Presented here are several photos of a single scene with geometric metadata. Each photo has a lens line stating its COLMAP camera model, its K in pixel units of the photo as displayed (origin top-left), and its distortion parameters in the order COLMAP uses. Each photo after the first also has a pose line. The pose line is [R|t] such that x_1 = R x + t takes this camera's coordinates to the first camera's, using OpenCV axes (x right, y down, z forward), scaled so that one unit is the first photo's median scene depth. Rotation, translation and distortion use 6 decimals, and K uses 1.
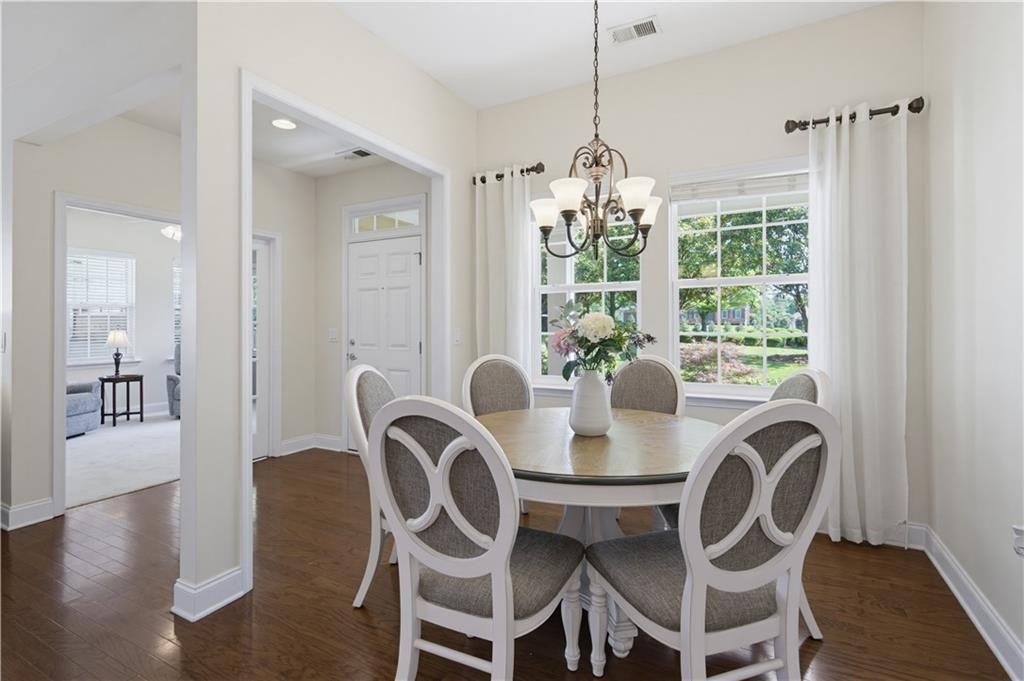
lens RADIAL K [[482.8, 0, 518.1], [0, 482.8, 321.1], [0, 0, 1]] dist [0.000499, 0.000435]
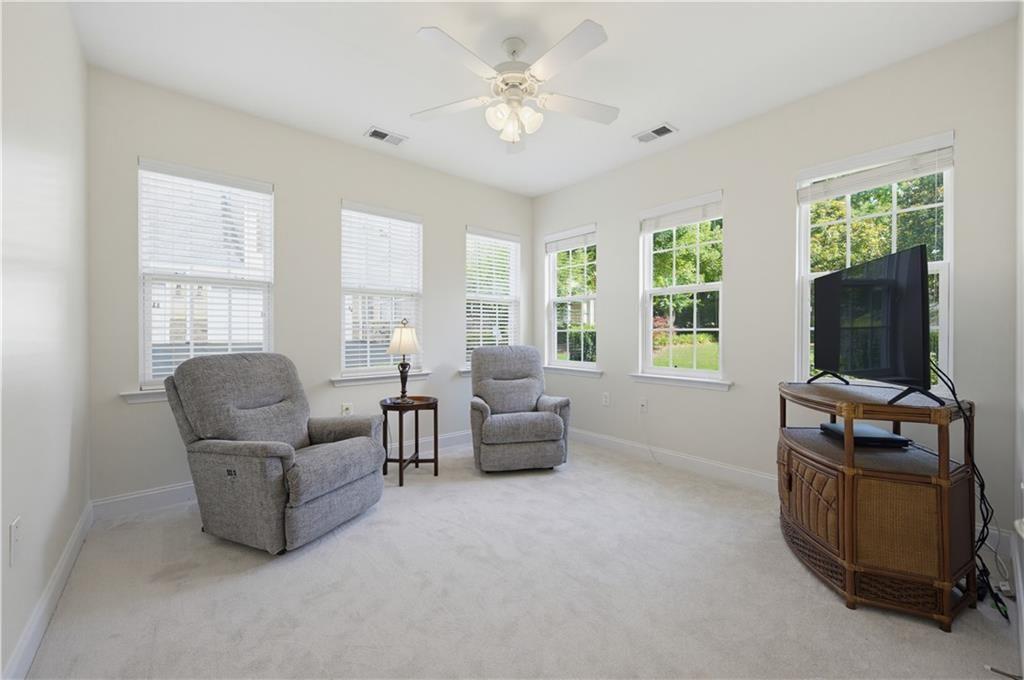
lens RADIAL K [[403.4, 0, 521.2], [0, 403.4, 336.1], [0, 0, 1]] dist [0.007427, -0.003142]
pose [[0.930026, 0.007587, -0.367416, -0.494081], [-0.003048, 0.999912, 0.012931, 0.024299], [0.367482, -0.010906, 0.929967, 0.567132]]
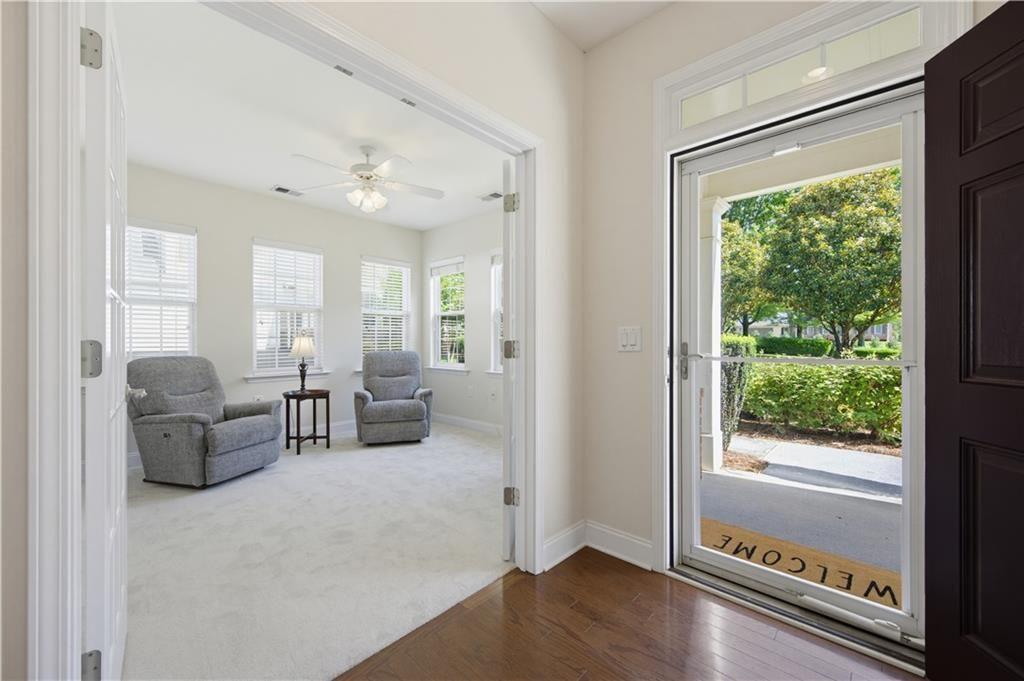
lens RADIAL K [[403.4, 0, 503.7], [0, 403.4, 342.5], [0, 0, 1]] dist [0.007427, -0.003142]
pose [[0.961731, 0.004362, -0.273962, -0.308884], [-0.001195, 0.999931, 0.011728, 0.021704], [0.273994, -0.010952, 0.961669, 0.428183]]
